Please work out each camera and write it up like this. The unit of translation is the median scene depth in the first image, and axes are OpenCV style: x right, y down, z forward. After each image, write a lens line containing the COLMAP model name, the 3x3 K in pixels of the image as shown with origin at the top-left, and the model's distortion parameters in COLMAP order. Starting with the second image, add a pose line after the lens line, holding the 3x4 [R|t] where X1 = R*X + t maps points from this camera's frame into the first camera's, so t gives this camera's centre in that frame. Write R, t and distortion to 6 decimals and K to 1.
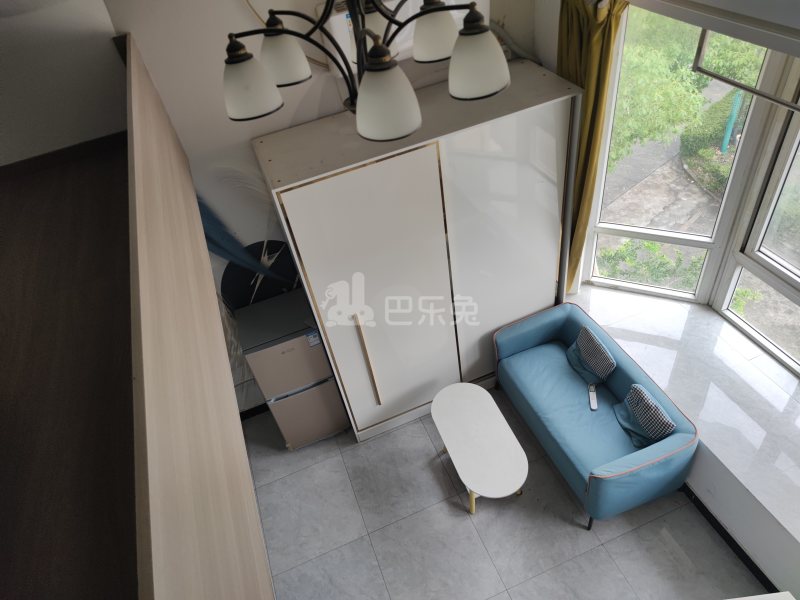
lens RADIAL K [[570.5, 0, 396.4], [0, 570.5, 314.1], [0, 0, 1]] dist [0.081982, -0.096833]
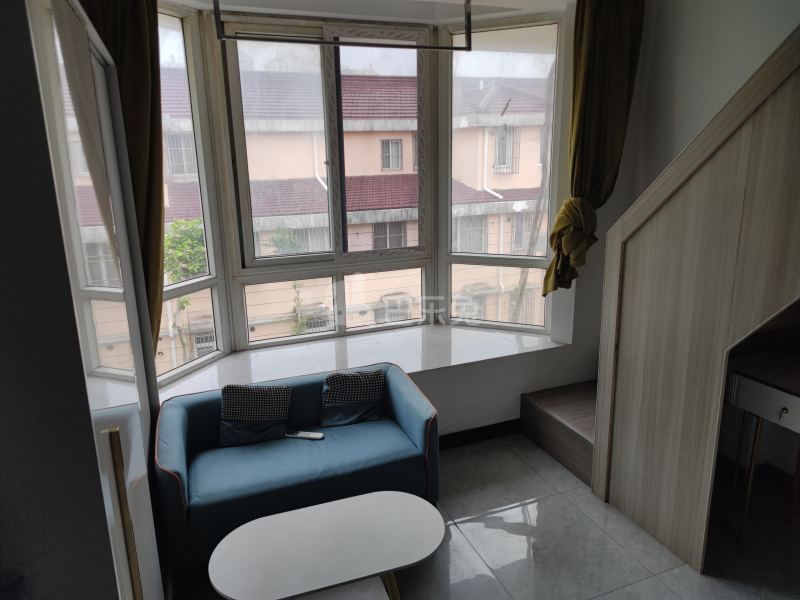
lens RADIAL K [[560.7, 0, 400.2], [0, 560.7, 267.7], [0, 0, 1]] dist [0.001551, 0.334677]
pose [[-0.021835, -0.064081, 0.997706, -0.409451], [0.715872, 0.695619, 0.060346, 0.032940], [-0.697890, 0.715547, 0.030685, 0.723838]]
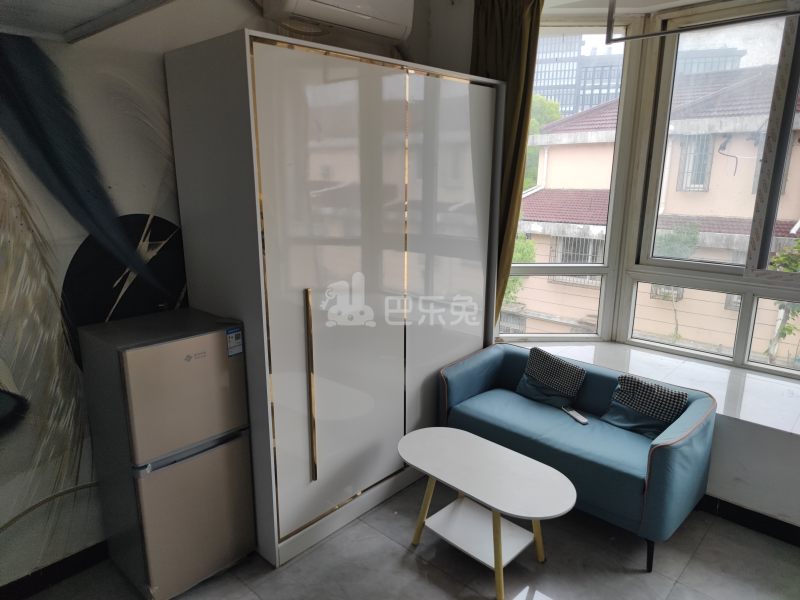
lens RADIAL K [[570.5, 0, 396.4], [0, 570.5, 314.1], [0, 0, 1]] dist [0.081982, -0.096833]
pose [[0.882260, 0.027061, 0.469984, -0.281734], [0.225544, 0.852009, -0.472452, 0.355305], [-0.413216, 0.522827, 0.745590, 0.410010]]
